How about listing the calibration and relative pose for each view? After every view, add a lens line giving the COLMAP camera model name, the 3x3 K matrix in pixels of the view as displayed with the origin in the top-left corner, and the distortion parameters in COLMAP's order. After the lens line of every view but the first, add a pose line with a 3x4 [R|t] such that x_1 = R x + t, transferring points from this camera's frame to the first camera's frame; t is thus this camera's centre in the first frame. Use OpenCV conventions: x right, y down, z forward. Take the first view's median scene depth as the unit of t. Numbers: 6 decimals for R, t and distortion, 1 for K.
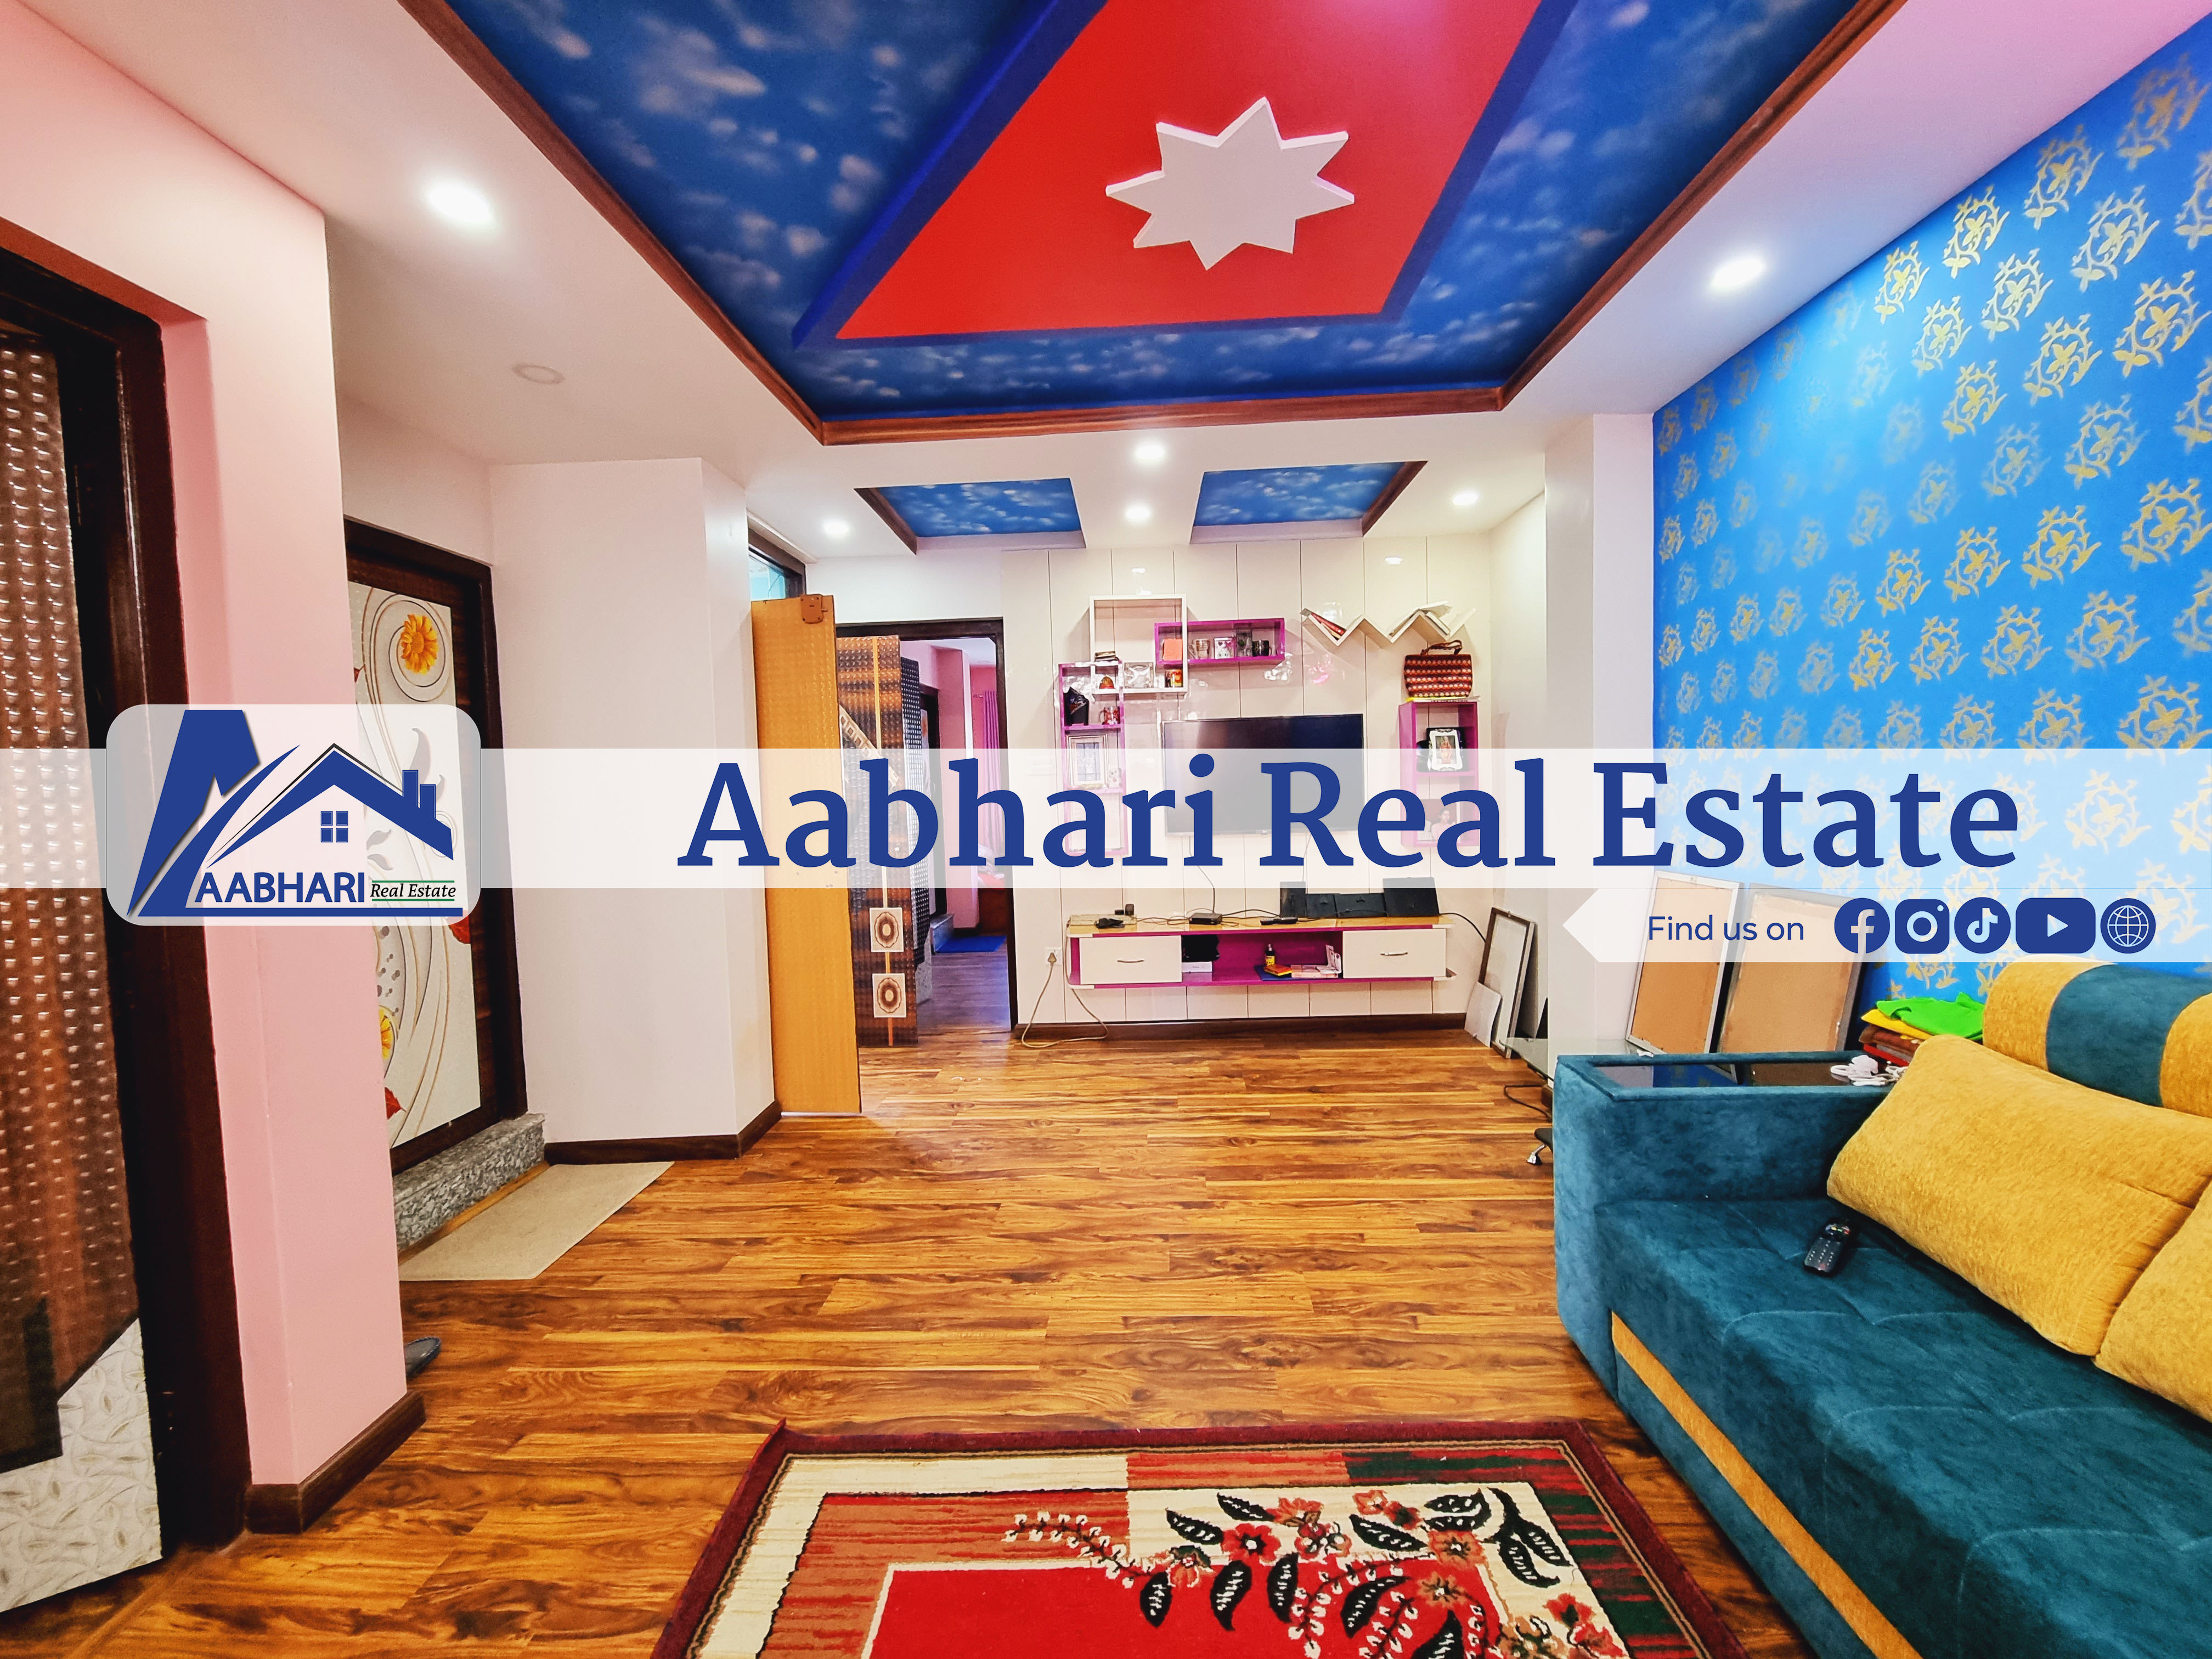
lens RADIAL K [[899.6, 0, 1099.9], [0, 899.6, 829.4], [0, 0, 1]] dist [0.002699, -0.001914]
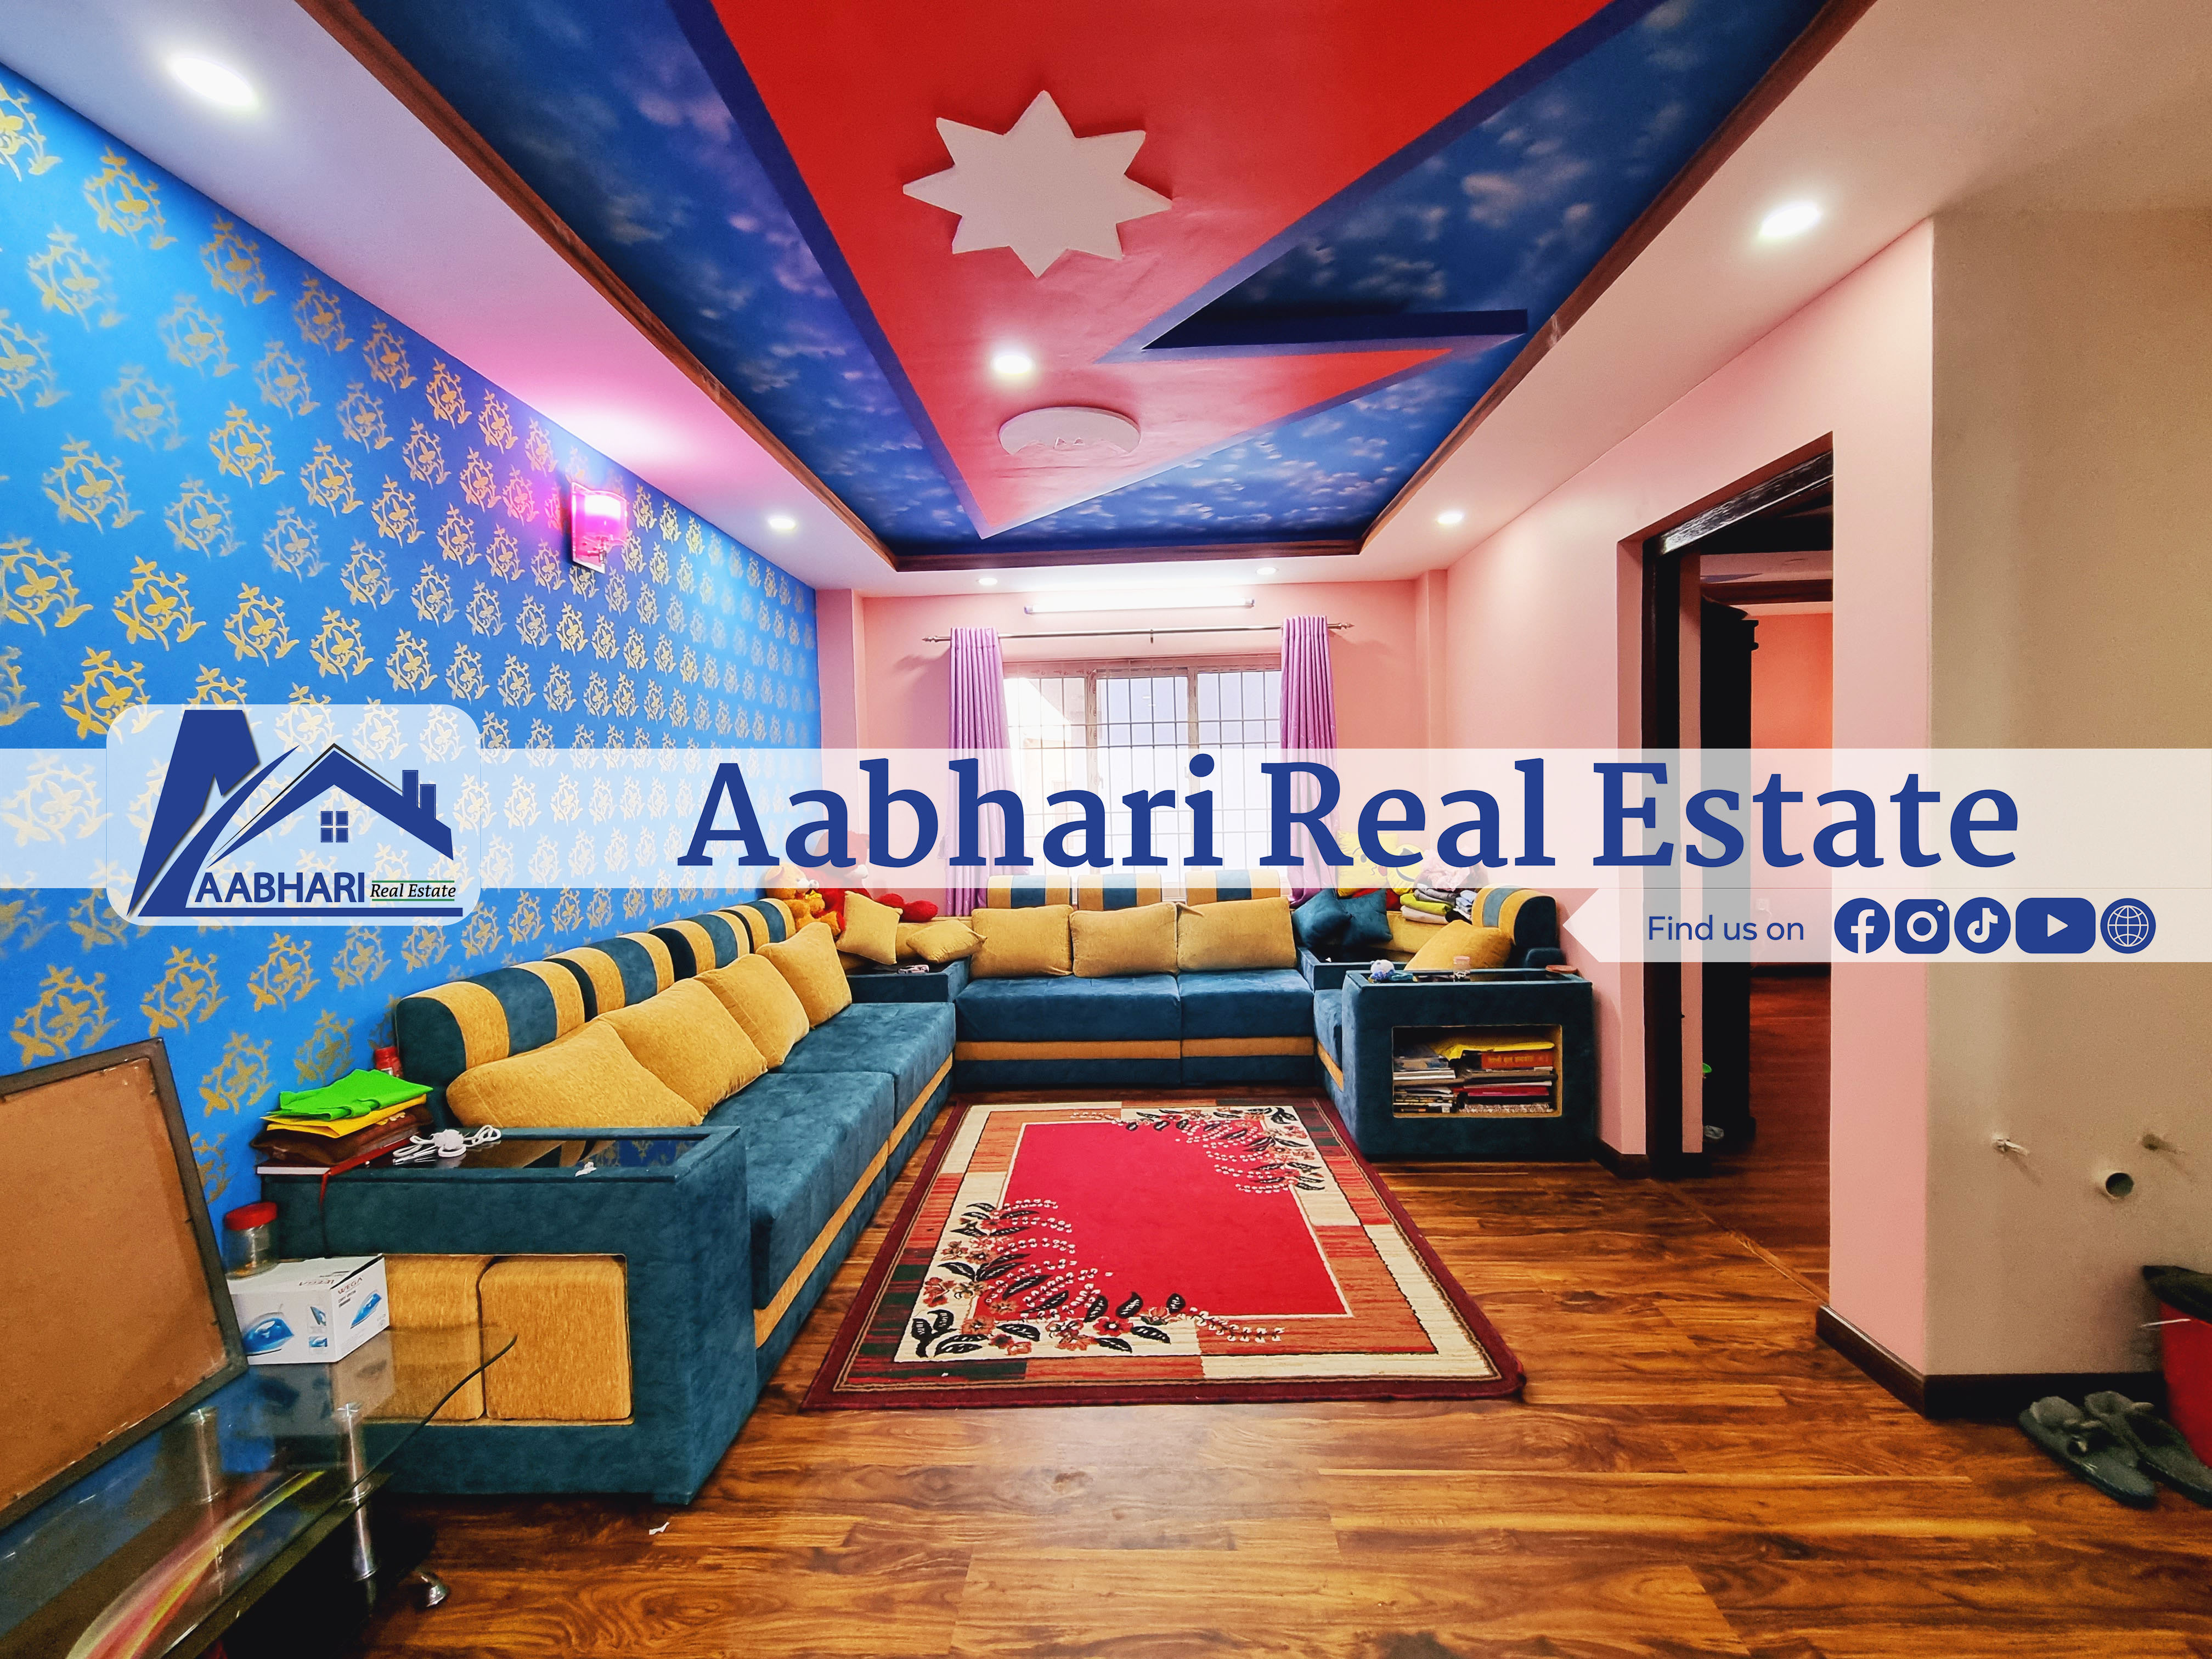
lens RADIAL K [[899.6, 0, 1102.5], [0, 899.6, 835.3], [0, 0, 1]] dist [0.002699, -0.001914]
pose [[-0.998360, 0.056350, -0.010129, 0.147544], [0.055189, 0.994264, 0.091610, -0.139404], [0.015233, 0.090901, -0.995743, 2.295995]]
